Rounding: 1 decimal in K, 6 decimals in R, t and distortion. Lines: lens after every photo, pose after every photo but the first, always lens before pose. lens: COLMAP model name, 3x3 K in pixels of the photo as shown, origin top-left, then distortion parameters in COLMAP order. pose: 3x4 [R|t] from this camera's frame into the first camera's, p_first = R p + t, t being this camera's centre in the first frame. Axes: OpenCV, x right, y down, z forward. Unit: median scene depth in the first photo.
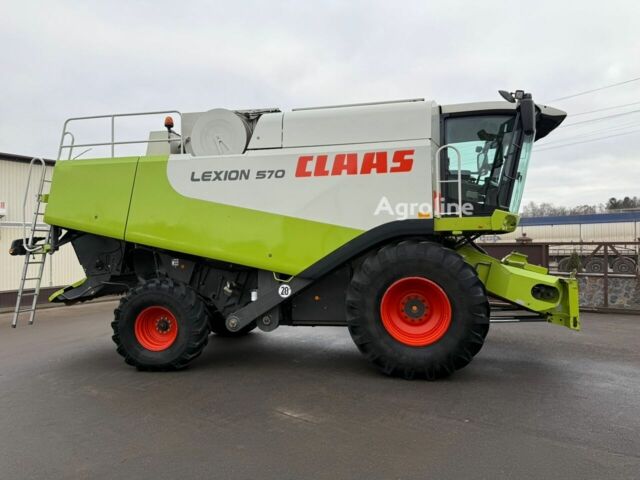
lens RADIAL K [[448.5, 0, 318.9], [0, 448.5, 243.0], [0, 0, 1]] dist [0.150514, -0.260031]
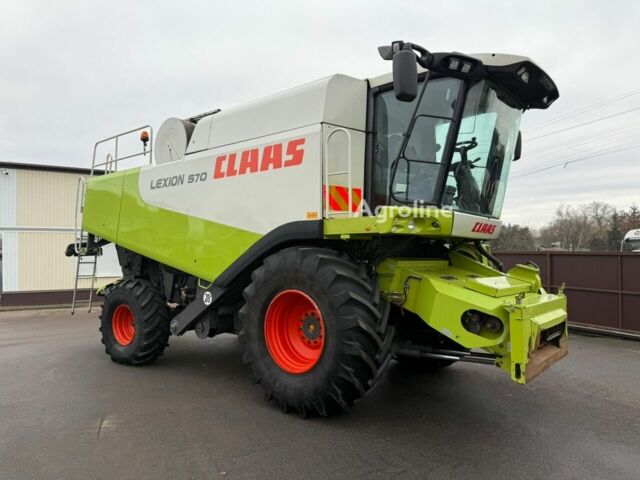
lens RADIAL K [[448.5, 0, 318.9], [0, 448.5, 243.0], [0, 0, 1]] dist [0.150514, -0.260031]
pose [[0.875779, 0.002698, -0.482704, 0.598847], [-0.008677, 0.999911, -0.010153, -0.003047], [0.482634, 0.013080, 0.875724, 0.266753]]
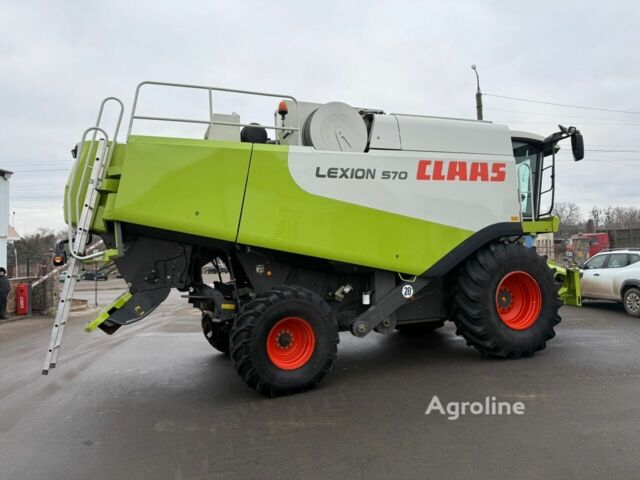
lens RADIAL K [[448.5, 0, 318.9], [0, 448.5, 243.0], [0, 0, 1]] dist [0.150514, -0.260031]
pose [[0.846337, -0.003747, 0.532635, -0.785130], [0.019677, 0.999513, -0.024234, 0.019137], [-0.532284, 0.030991, 0.845998, 0.244505]]
